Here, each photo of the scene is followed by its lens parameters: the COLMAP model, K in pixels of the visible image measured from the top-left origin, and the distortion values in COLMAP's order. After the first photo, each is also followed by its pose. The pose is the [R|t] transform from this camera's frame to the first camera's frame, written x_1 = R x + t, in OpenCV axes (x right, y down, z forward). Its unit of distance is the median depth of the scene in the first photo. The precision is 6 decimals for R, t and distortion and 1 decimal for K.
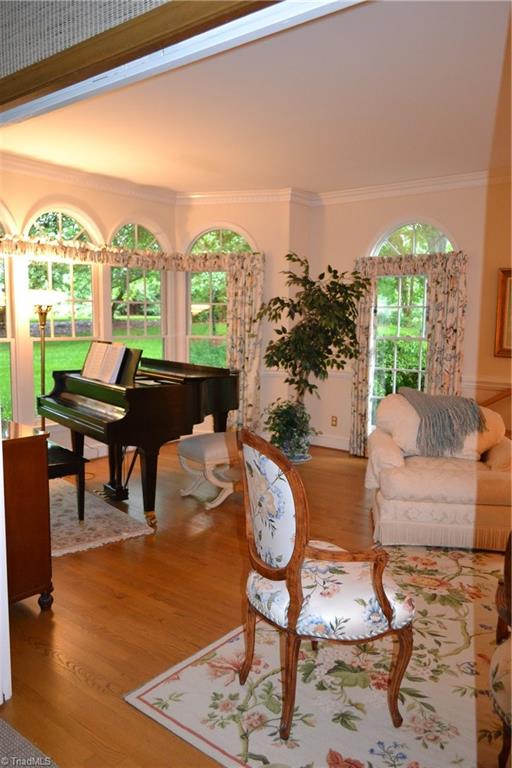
lens RADIAL K [[607.9, 0, 256.0], [0, 607.9, 382.0], [0, 0, 1]] dist [0.012329, 0.006501]
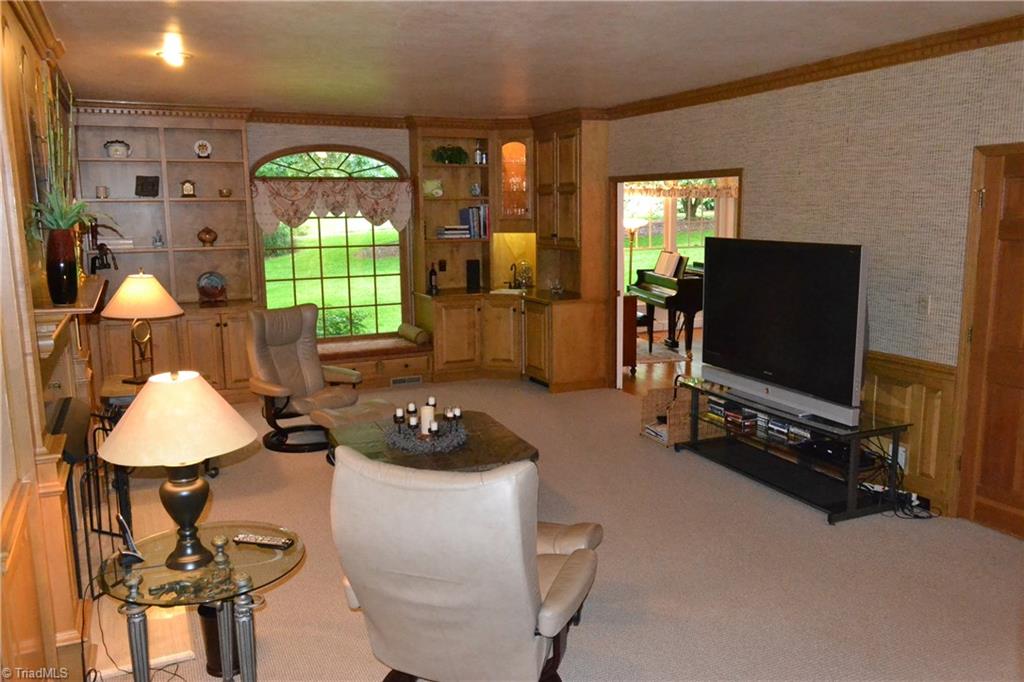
lens RADIAL K [[810.6, 0, 510.6], [0, 810.6, 337.8], [0, 0, 1]] dist [0.012329, 0.006501]
pose [[0.895950, 0.050407, -0.441286, 0.351372], [-0.026218, 0.997809, 0.060745, 0.043789], [0.443381, -0.042855, 0.895308, -1.172213]]
